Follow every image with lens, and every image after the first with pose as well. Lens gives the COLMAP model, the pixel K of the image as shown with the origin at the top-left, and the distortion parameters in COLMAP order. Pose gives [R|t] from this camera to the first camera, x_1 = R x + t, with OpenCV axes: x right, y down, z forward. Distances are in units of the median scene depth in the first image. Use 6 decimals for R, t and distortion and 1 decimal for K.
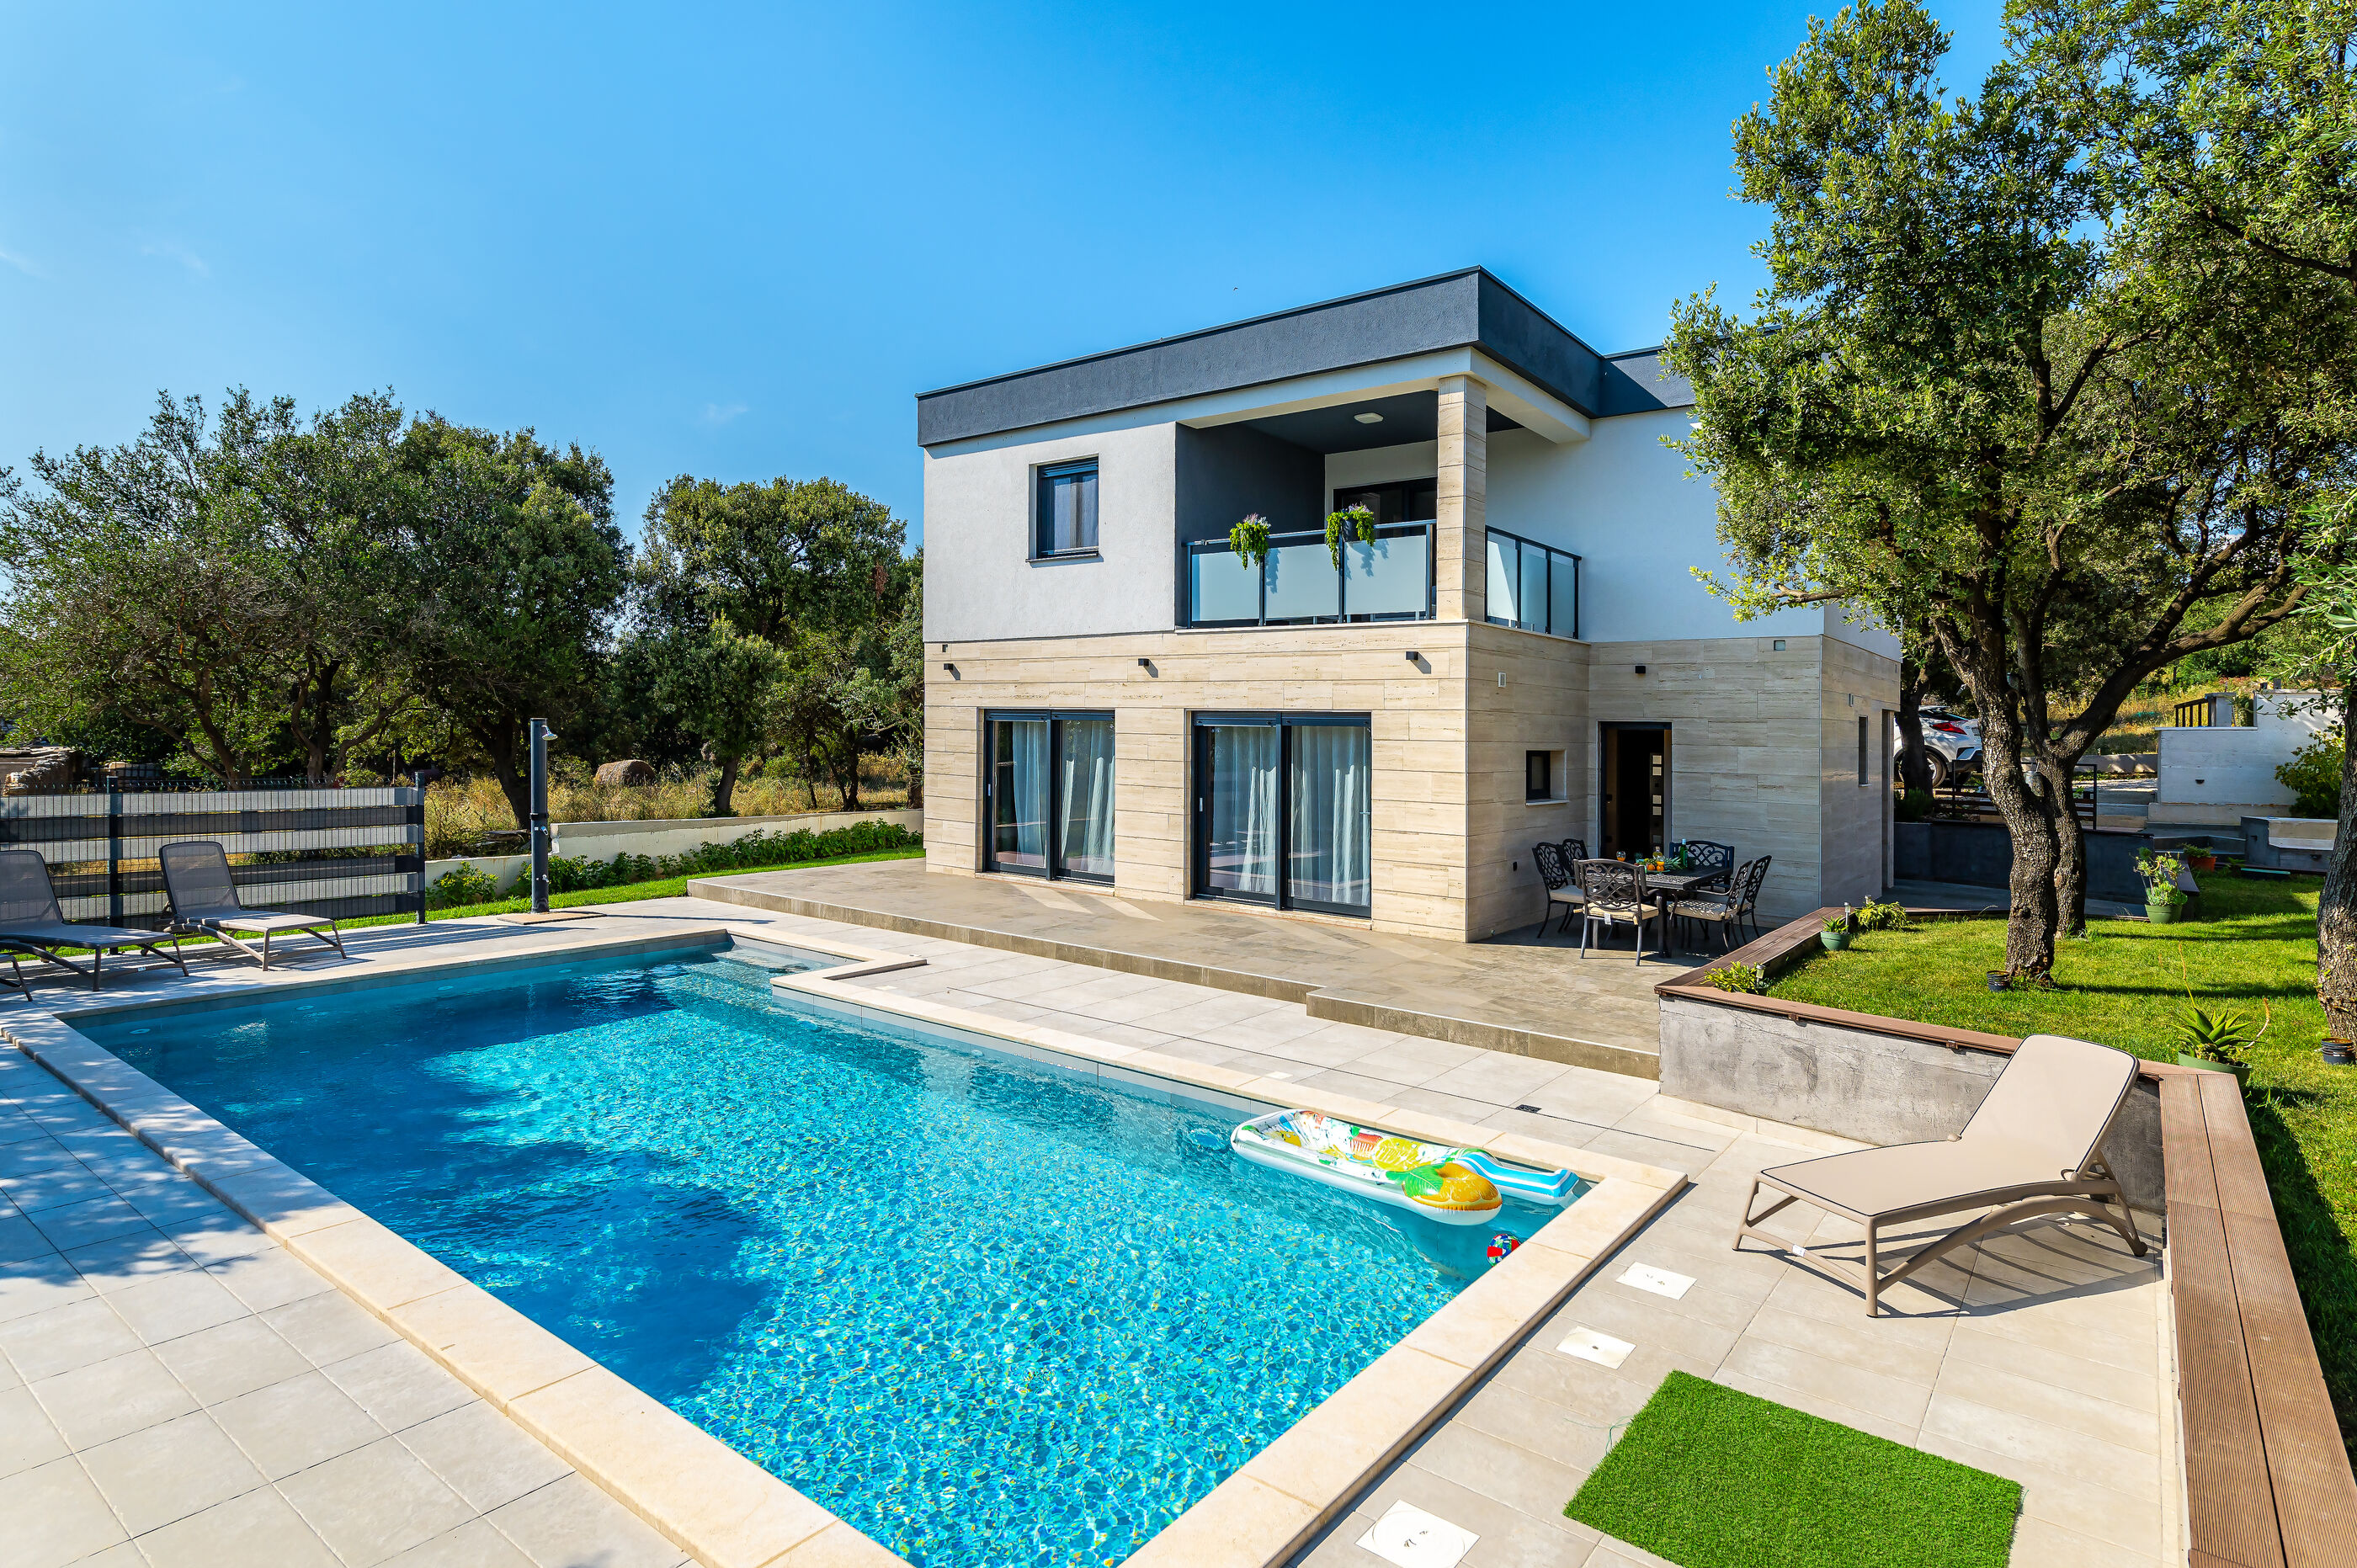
lens RADIAL K [[1239.7, 0, 1189.7], [0, 1239.7, 730.6], [0, 0, 1]] dist [0.001026, 0.000131]
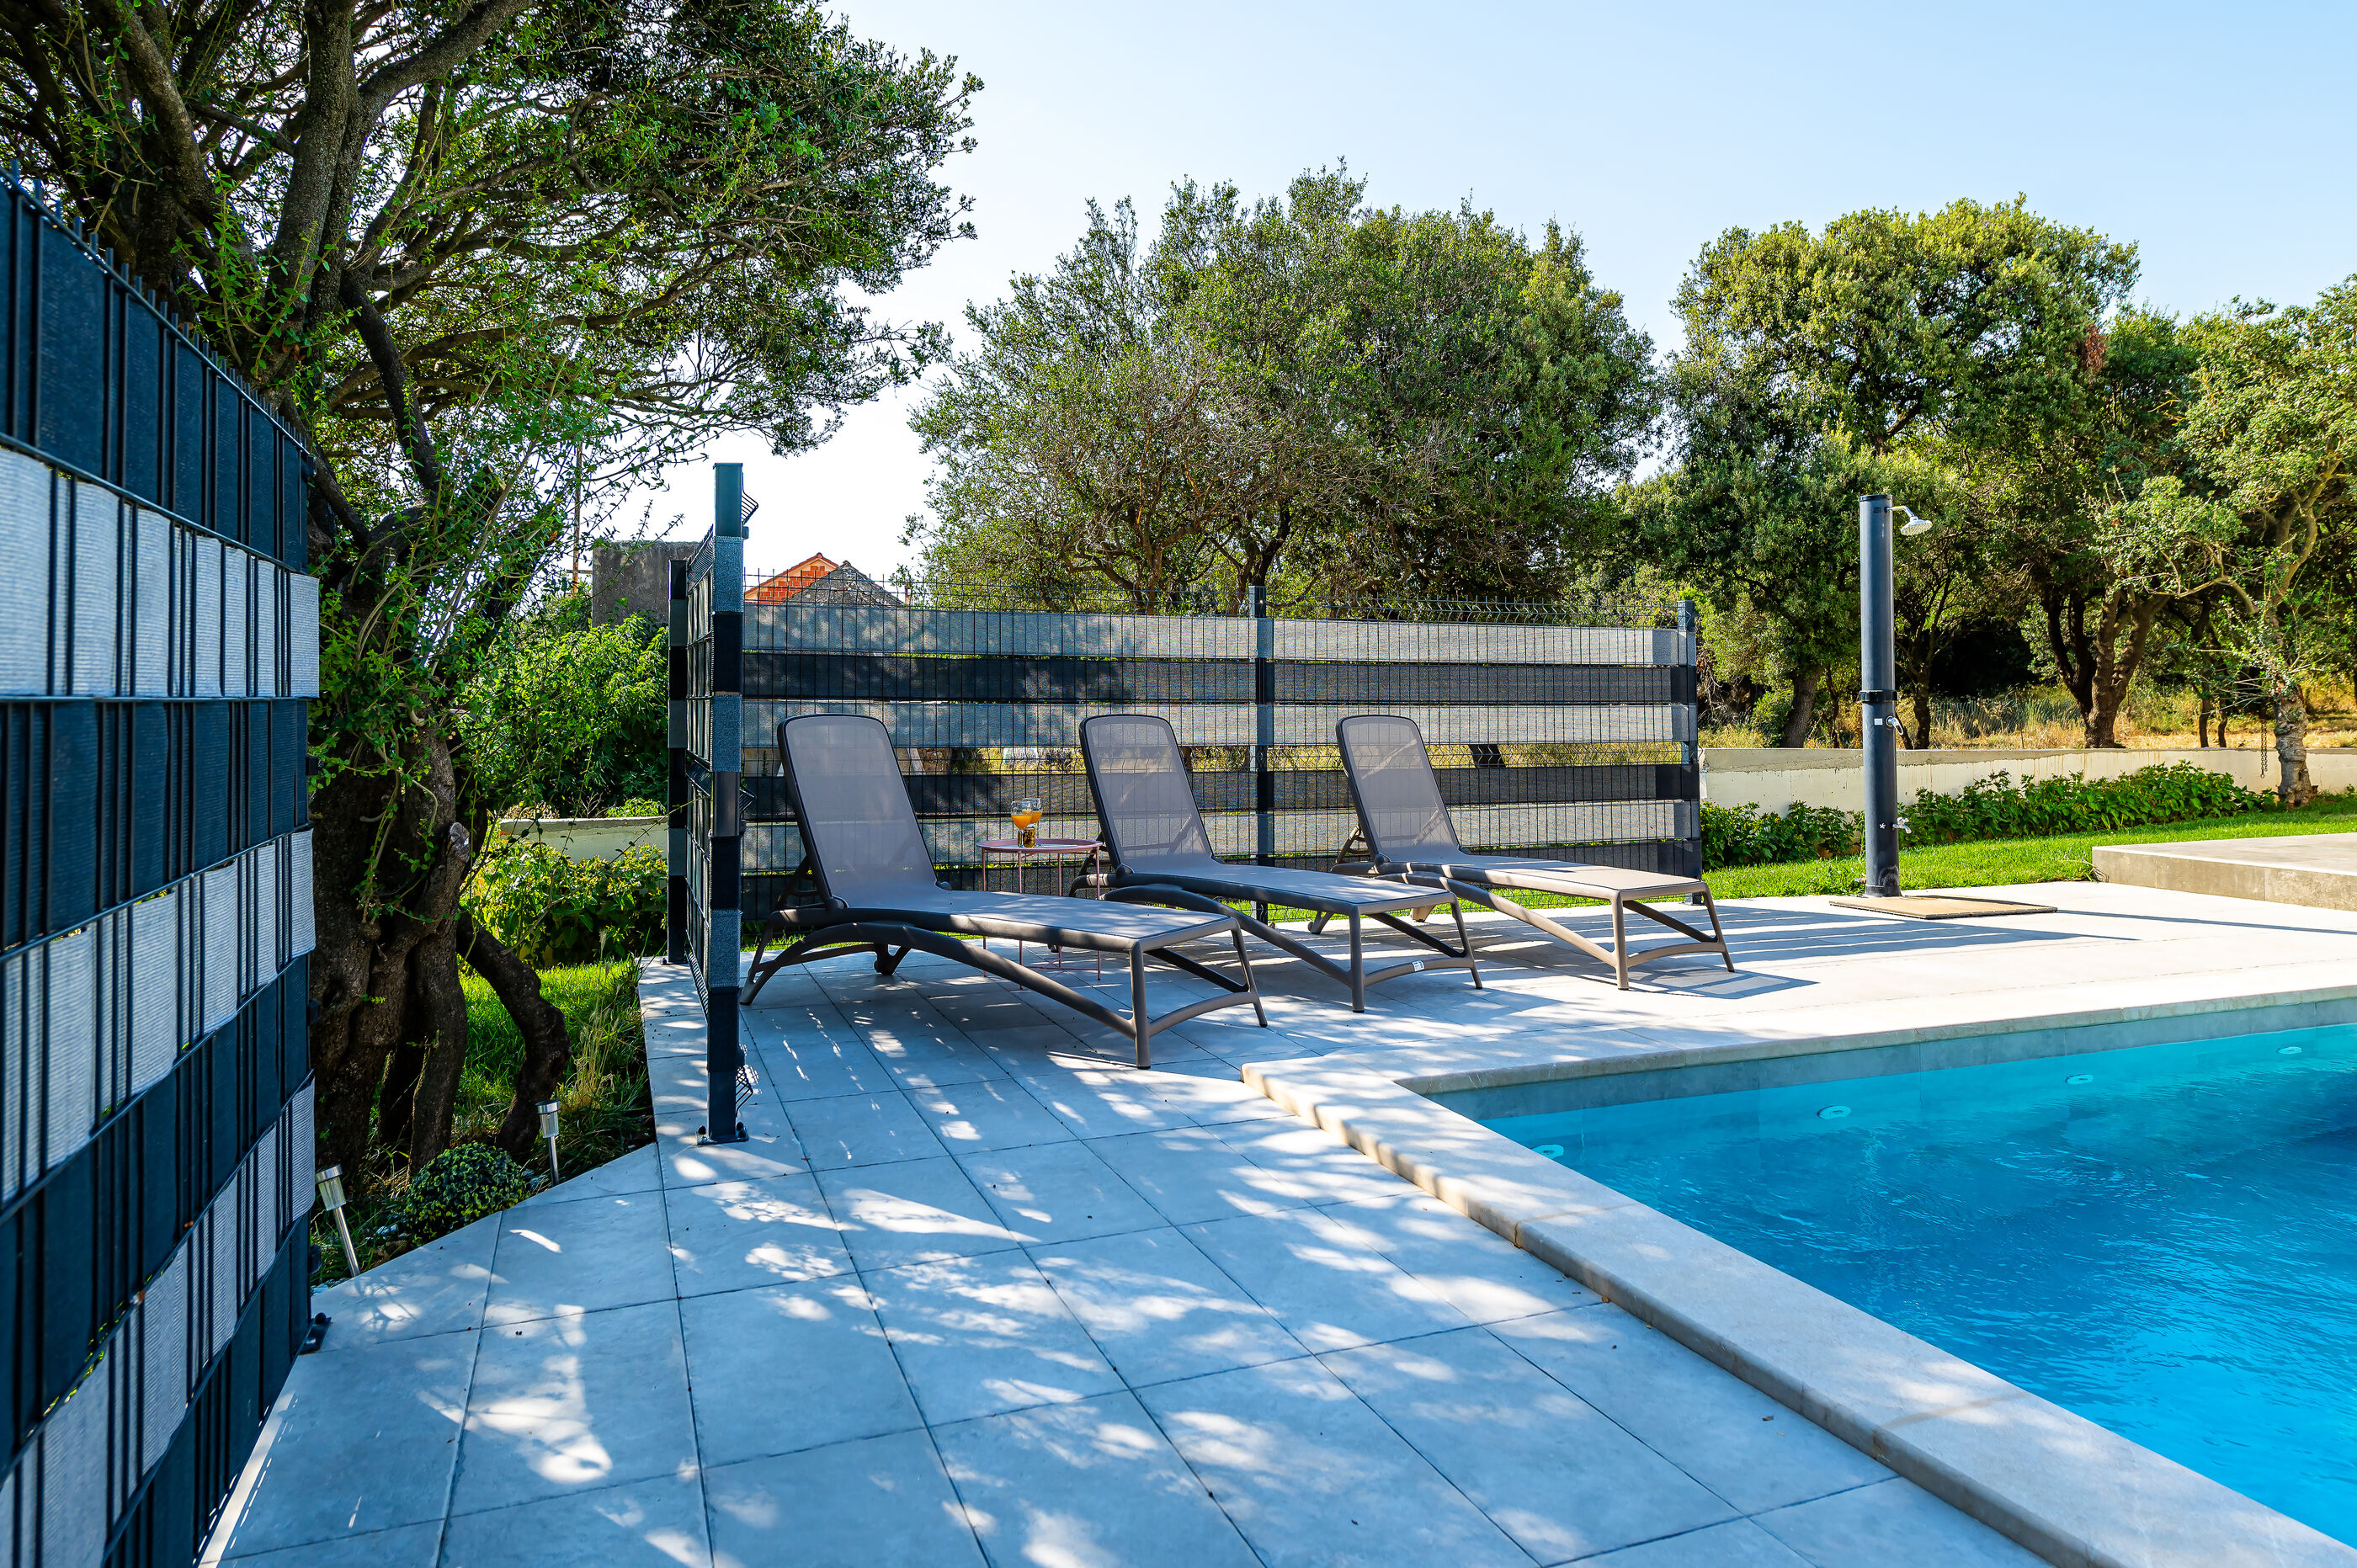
lens RADIAL K [[1477.9, 0, 1183.0], [0, 1477.9, 691.7], [0, 0, 1]] dist [-0.003049, -0.000142]
pose [[0.855317, -0.022620, -0.517610, -0.421480], [0.014885, 0.999707, -0.019091, 0.068087], [0.517890, 0.008624, 0.855404, 0.332976]]
